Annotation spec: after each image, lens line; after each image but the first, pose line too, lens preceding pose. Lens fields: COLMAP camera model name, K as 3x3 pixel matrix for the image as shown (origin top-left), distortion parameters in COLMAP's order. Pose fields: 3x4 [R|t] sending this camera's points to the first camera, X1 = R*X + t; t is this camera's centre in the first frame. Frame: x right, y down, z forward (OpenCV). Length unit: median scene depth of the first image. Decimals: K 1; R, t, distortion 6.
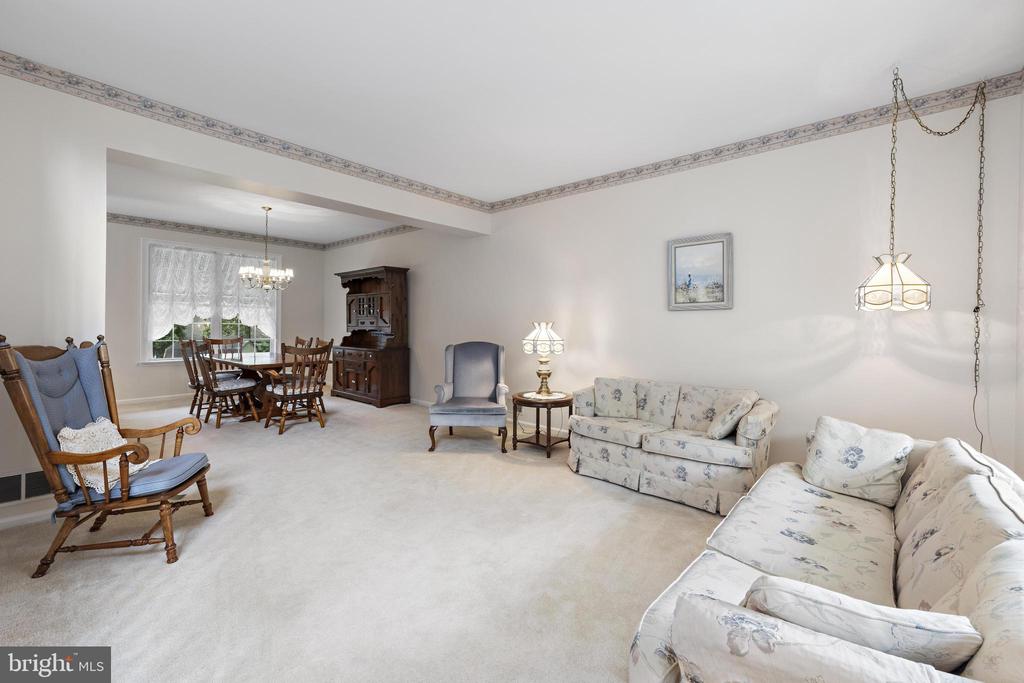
lens RADIAL K [[432.4, 0, 517.6], [0, 432.4, 337.5], [0, 0, 1]] dist [0.001369, 0.000215]
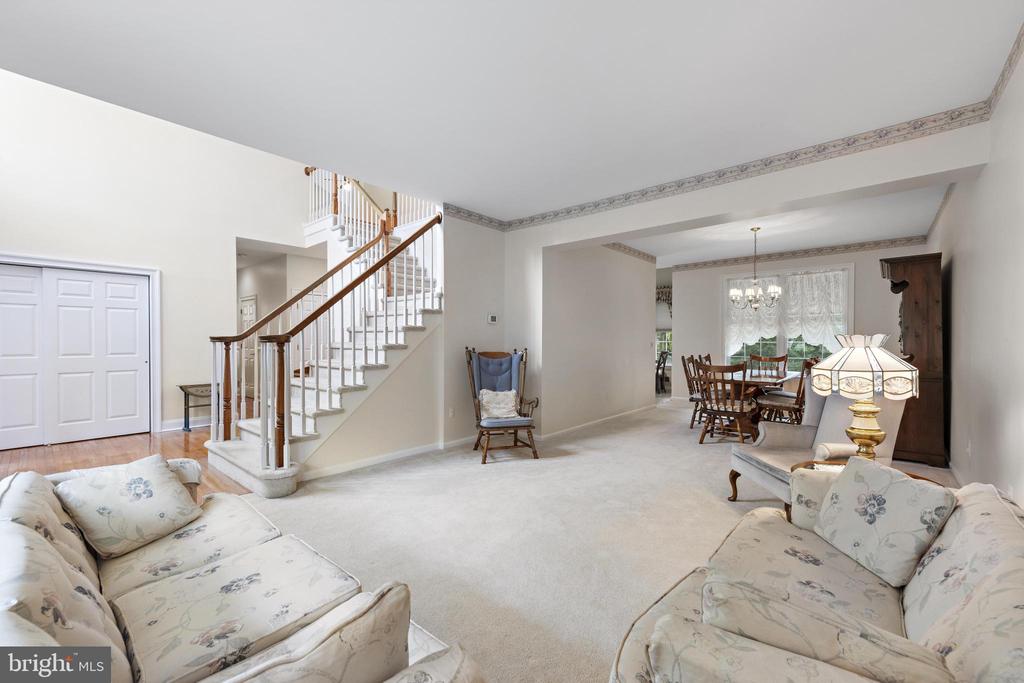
lens RADIAL K [[421.2, 0, 510.9], [0, 421.2, 346.9], [0, 0, 1]] dist [0.001292, 0.000117]
pose [[-0.005938, 0.005969, -0.999965, 0.562535], [-0.030495, 0.999516, 0.006147, -0.011063], [0.999517, 0.030530, -0.005753, 0.580228]]
